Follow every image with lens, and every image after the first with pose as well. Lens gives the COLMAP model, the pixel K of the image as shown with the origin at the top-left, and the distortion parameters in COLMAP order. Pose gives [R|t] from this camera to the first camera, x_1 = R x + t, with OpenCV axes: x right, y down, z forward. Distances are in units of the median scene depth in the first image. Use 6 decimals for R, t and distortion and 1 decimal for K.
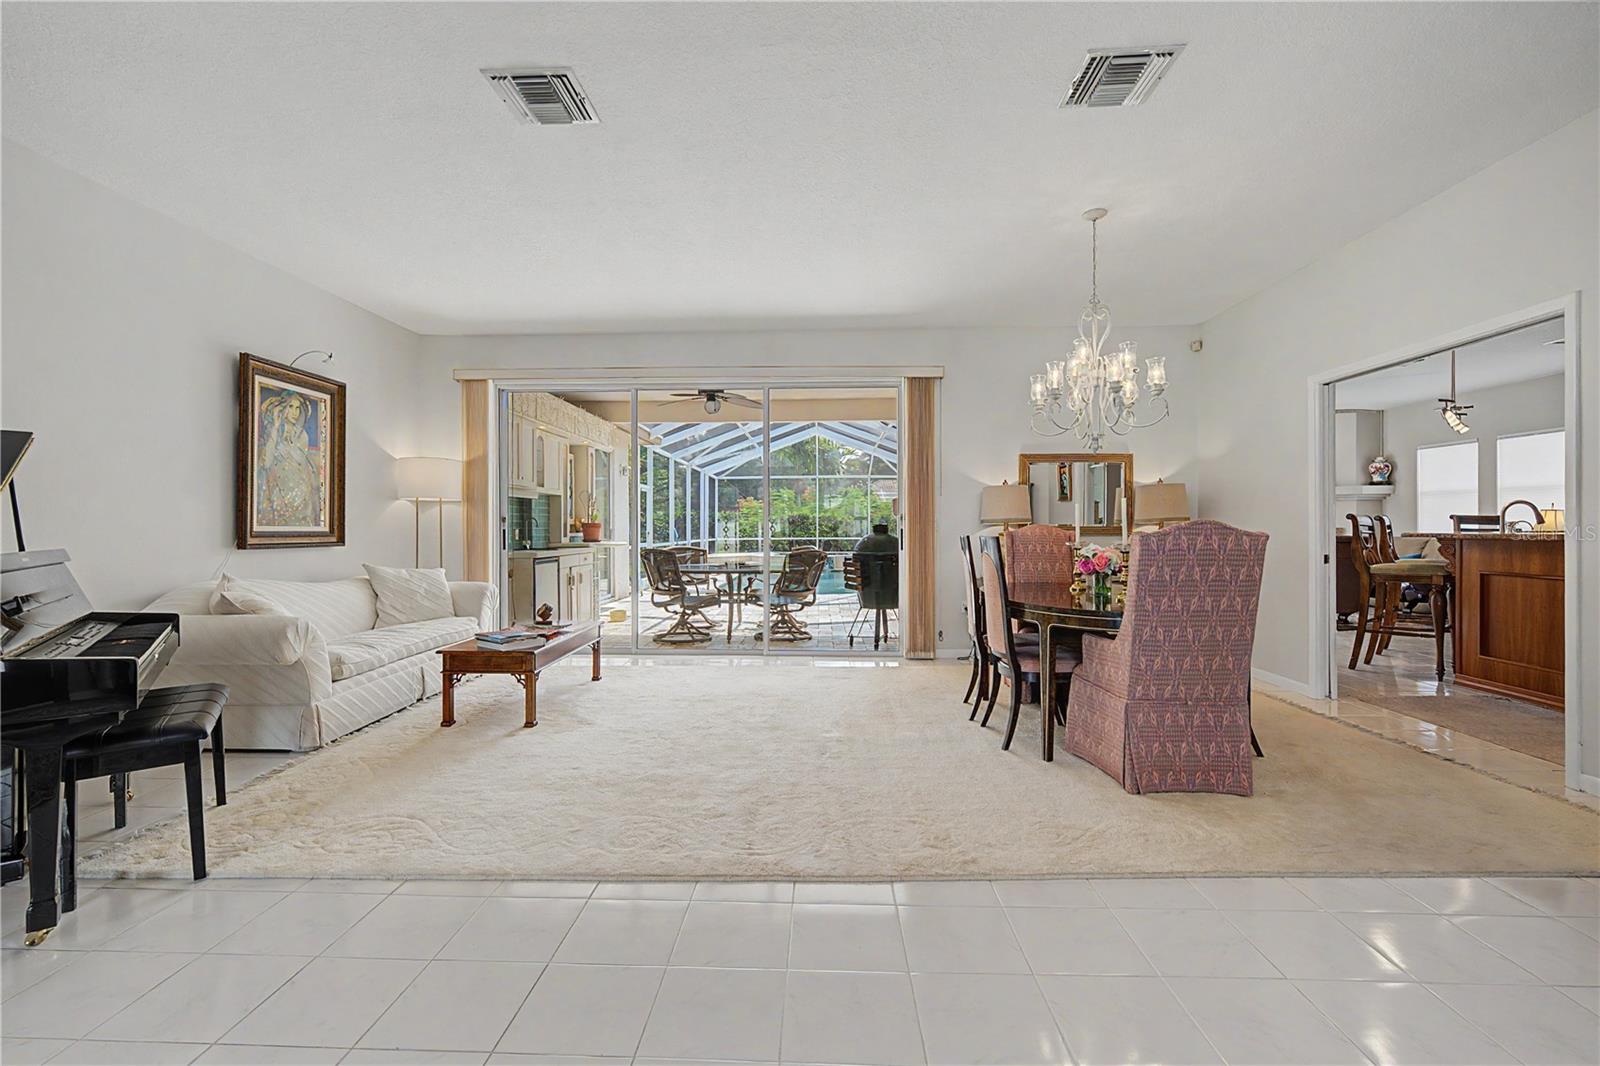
lens RADIAL K [[719.2, 0, 796.1], [0, 719.2, 537.0], [0, 0, 1]] dist [0.002129, 0.000457]
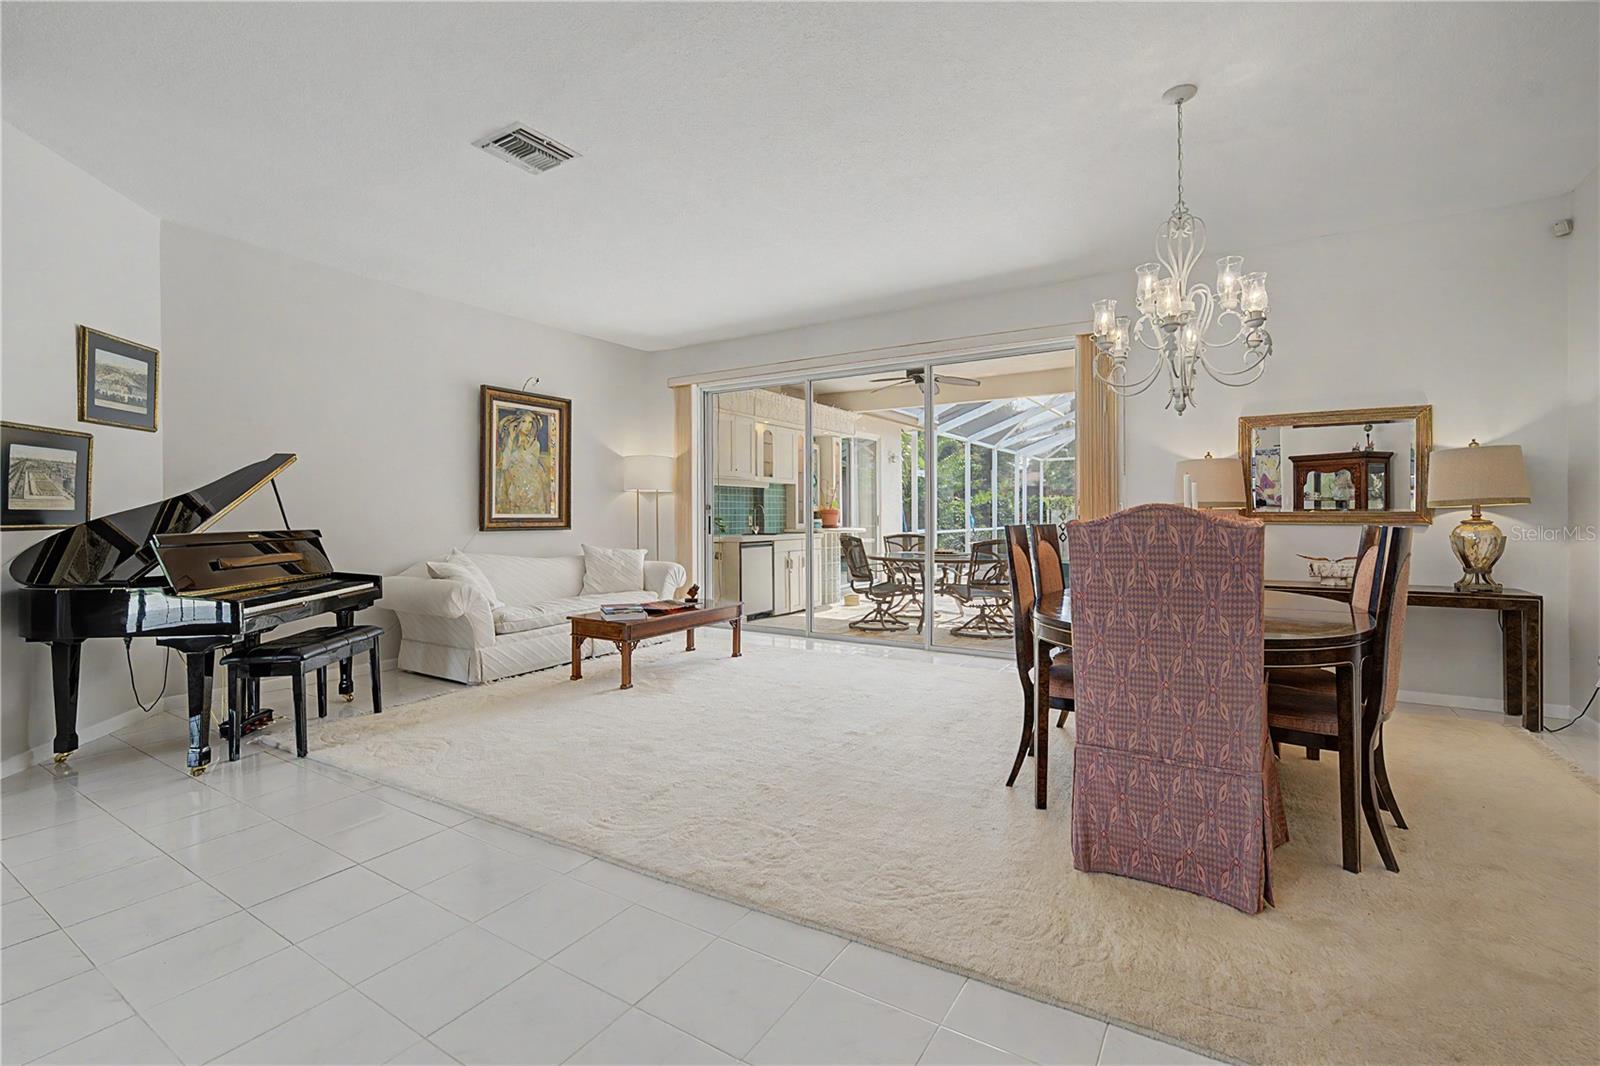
lens RADIAL K [[726.9, 0, 790.1], [0, 726.9, 524.6], [0, 0, 1]] dist [-0.000189, 0.000009]
pose [[0.856449, 0.006168, -0.516194, 0.371337], [-0.004867, 0.999981, 0.003874, -0.002887], [0.516208, -0.000806, 0.856463, 0.119426]]
